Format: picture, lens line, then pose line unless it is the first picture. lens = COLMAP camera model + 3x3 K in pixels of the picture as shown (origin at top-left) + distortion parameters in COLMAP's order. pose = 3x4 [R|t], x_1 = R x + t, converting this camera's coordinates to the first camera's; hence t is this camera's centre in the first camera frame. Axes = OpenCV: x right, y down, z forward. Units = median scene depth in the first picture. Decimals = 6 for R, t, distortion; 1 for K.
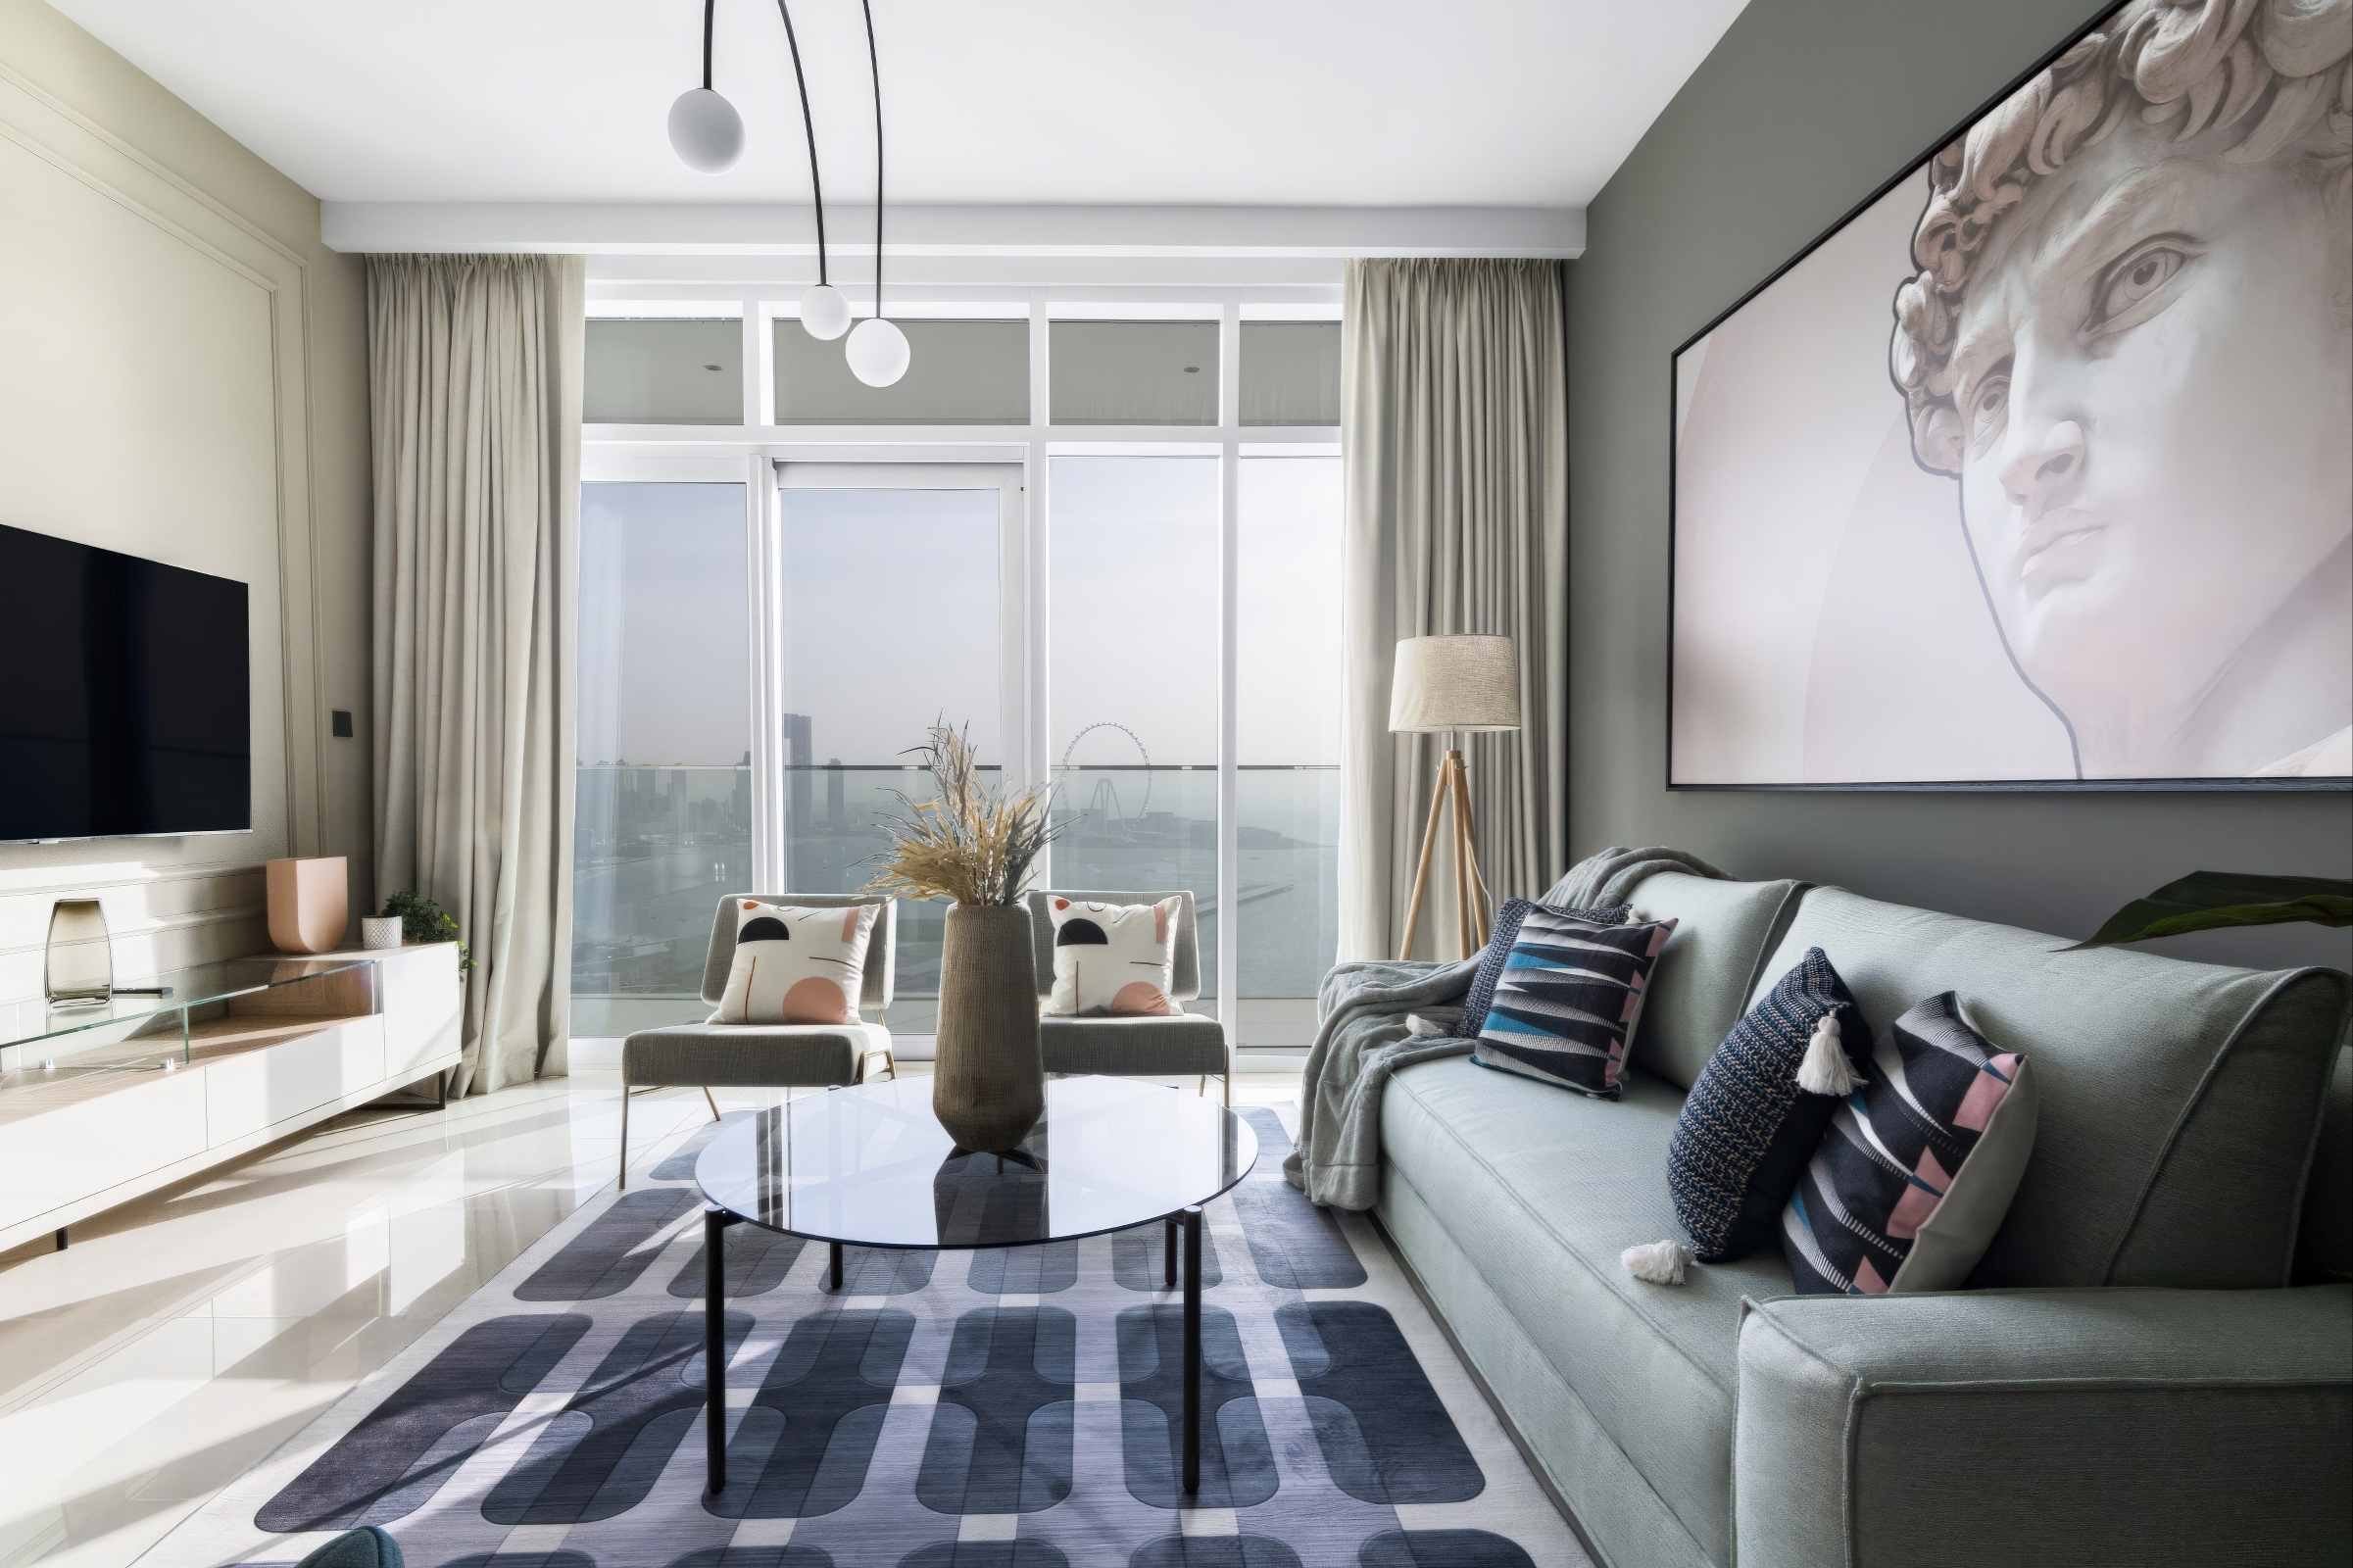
lens RADIAL K [[1152.0, 0, 1132.5], [0, 1152.0, 844.0], [0, 0, 1]] dist [0.000453, 0.000328]
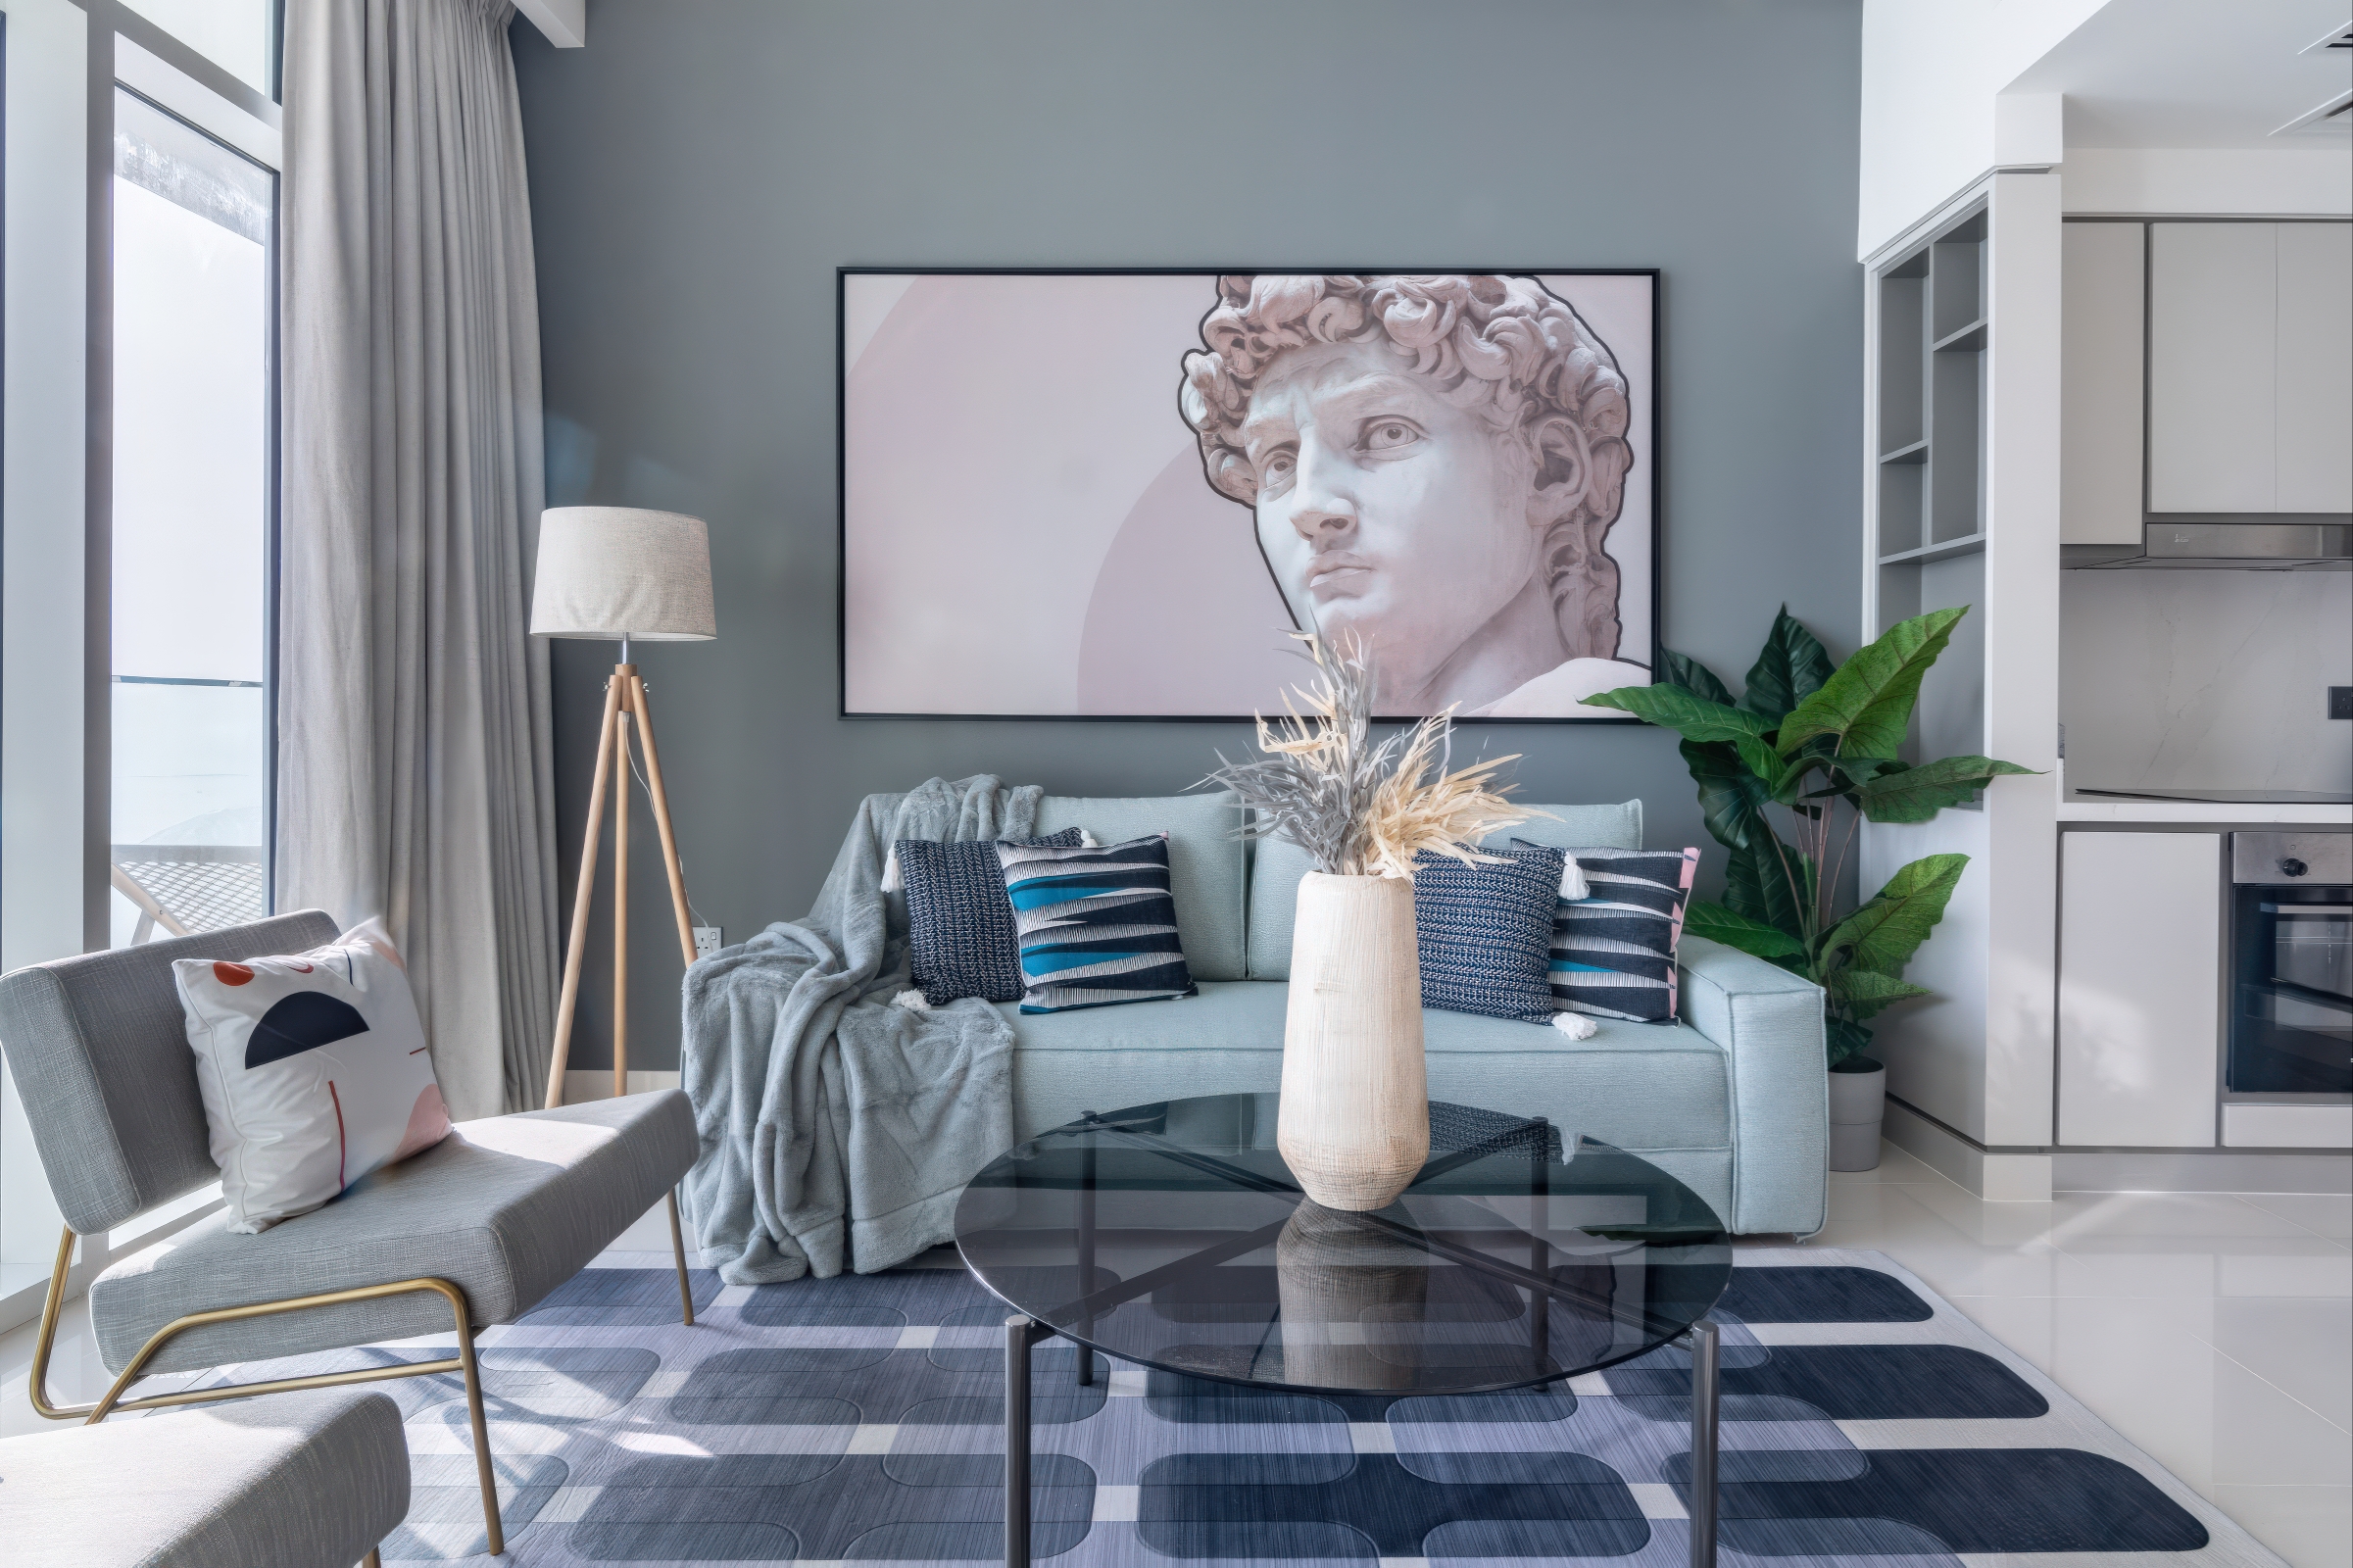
lens RADIAL K [[1294.1, 0, 1220.0], [0, 1294.1, 729.7], [0, 0, 1]] dist [-0.007728, -0.000410]
pose [[0.016889, -0.006347, 0.999837, -0.897725], [0.039603, 0.999199, 0.005674, -0.046485], [-0.999073, 0.039501, 0.017127, 0.992778]]
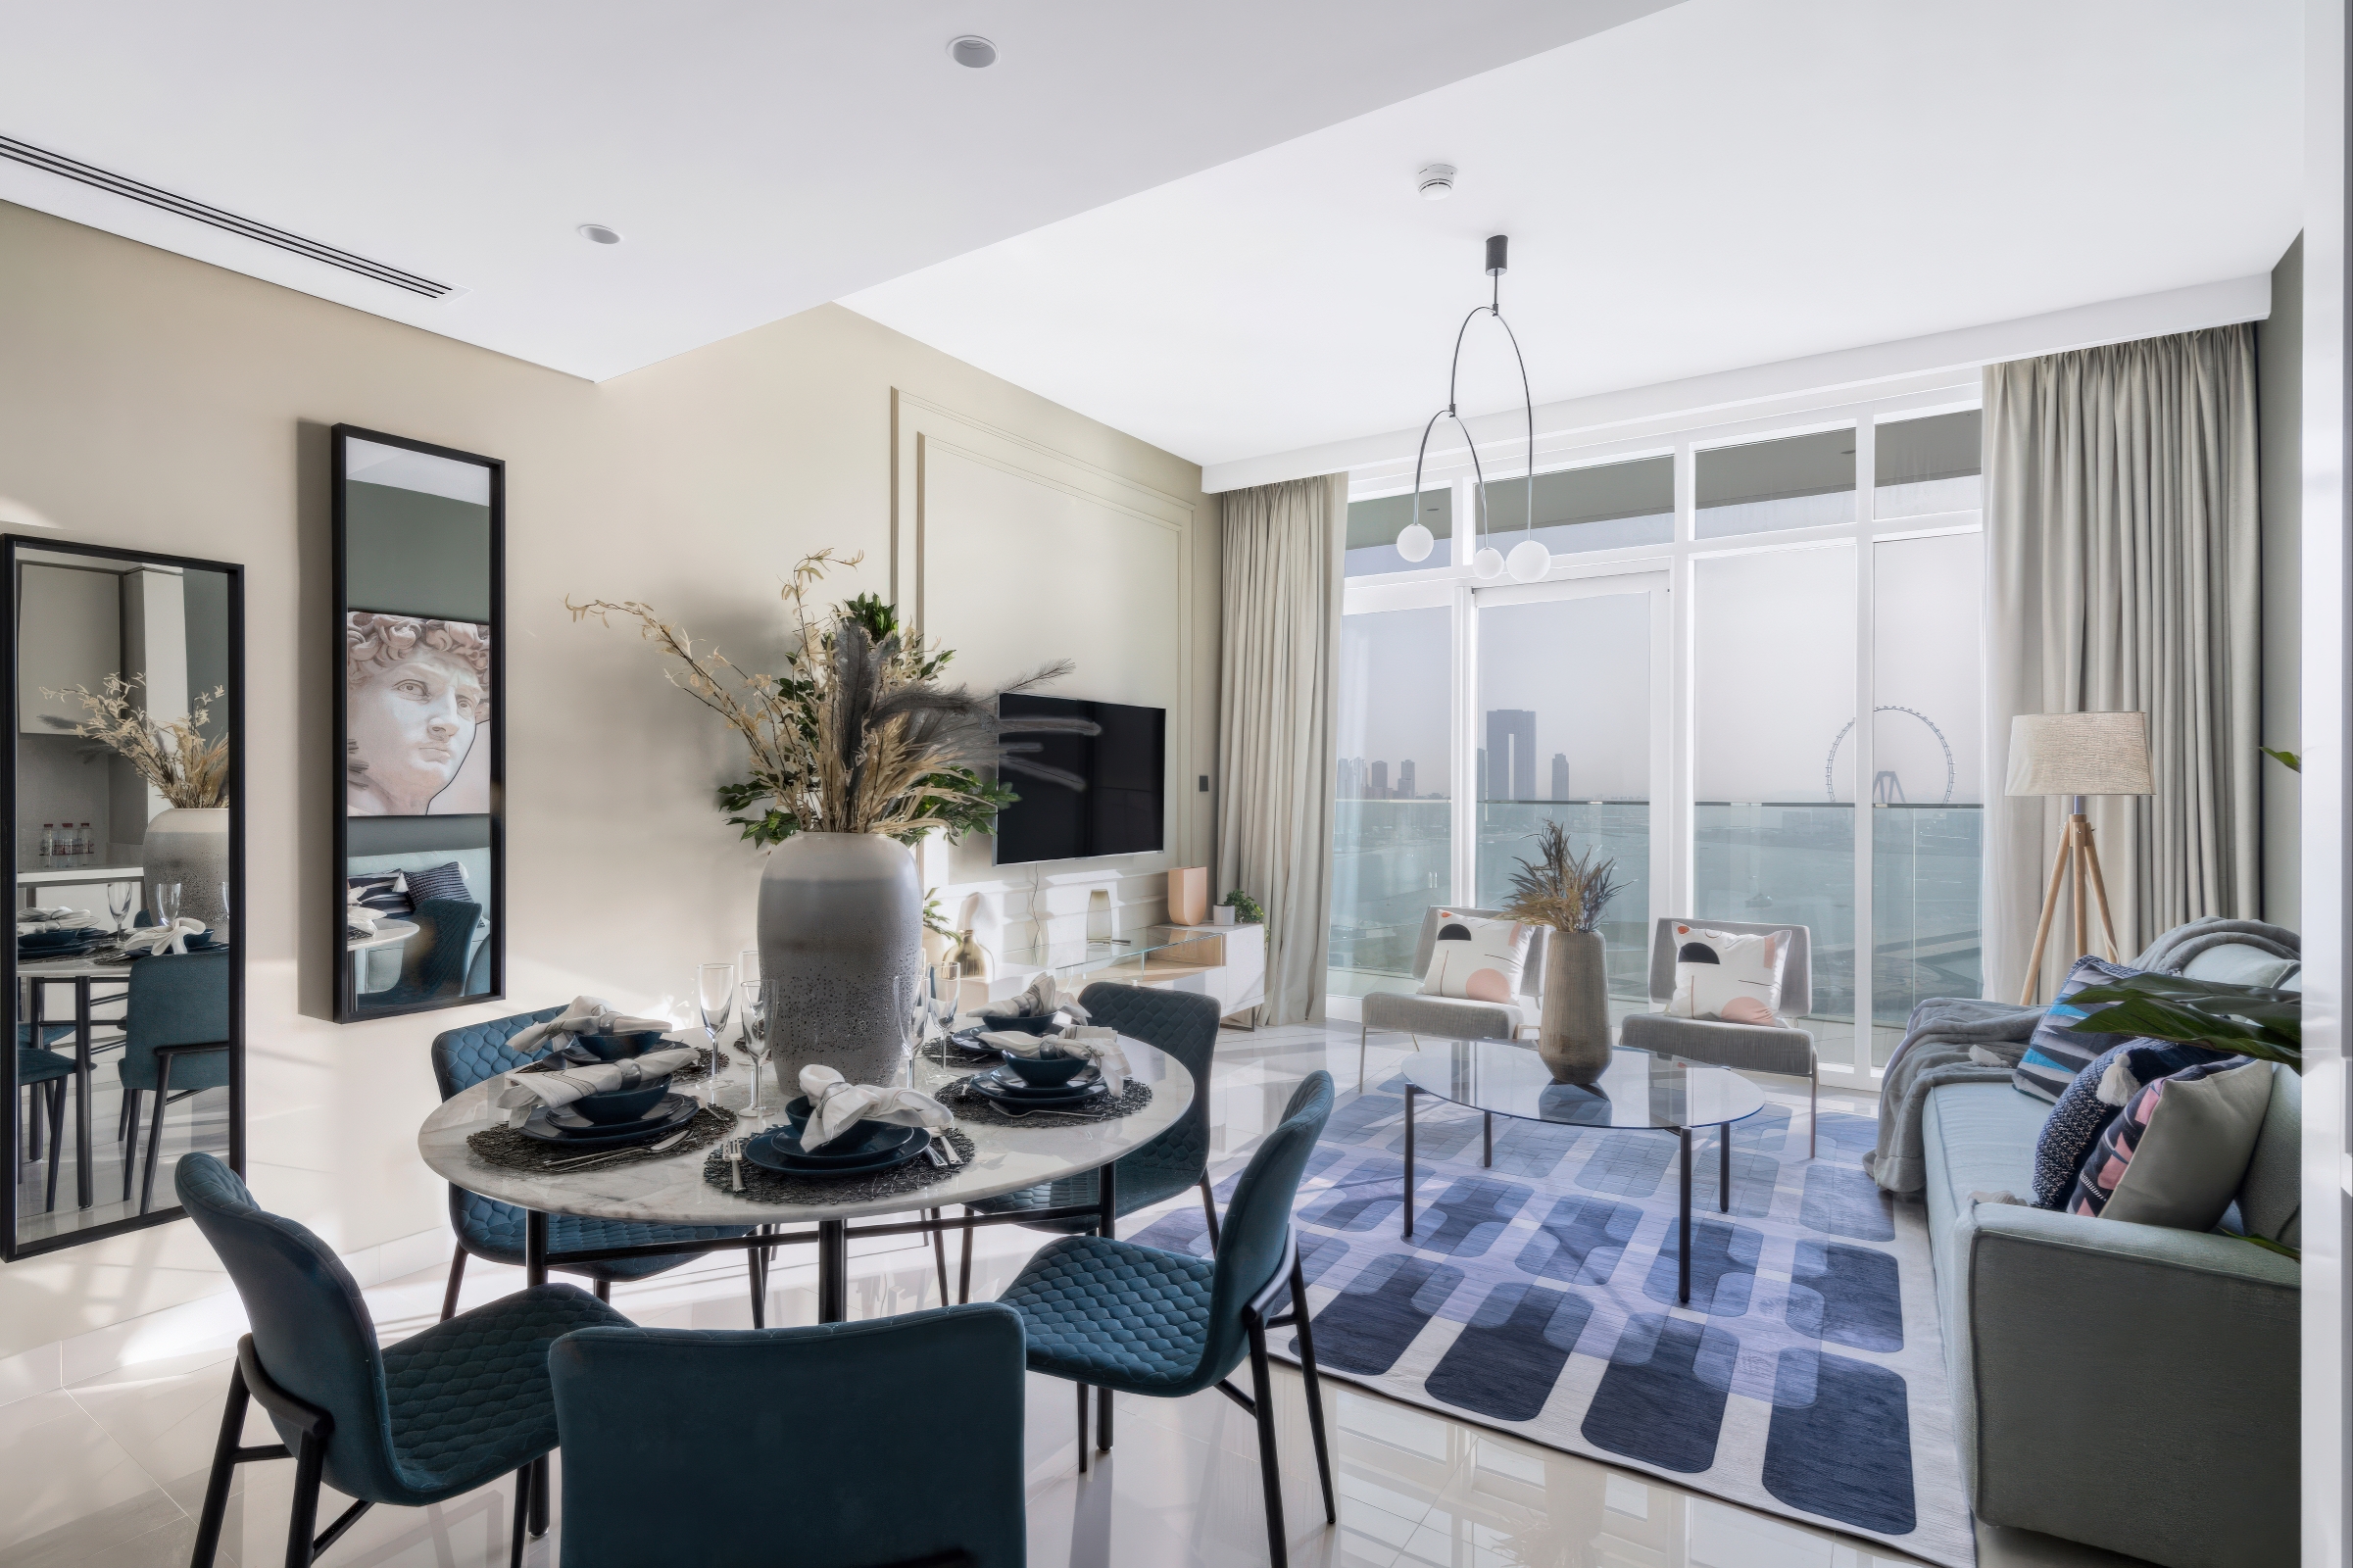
lens RADIAL K [[1129.2, 0, 1142.1], [0, 1129.2, 784.2], [0, 0, 1]] dist [-0.000645, -0.000364]
pose [[0.821127, 0.000666, -0.570746, 0.264937], [-0.028188, 0.998826, -0.039389, -0.071053], [0.570050, 0.048431, 0.820182, -0.630823]]
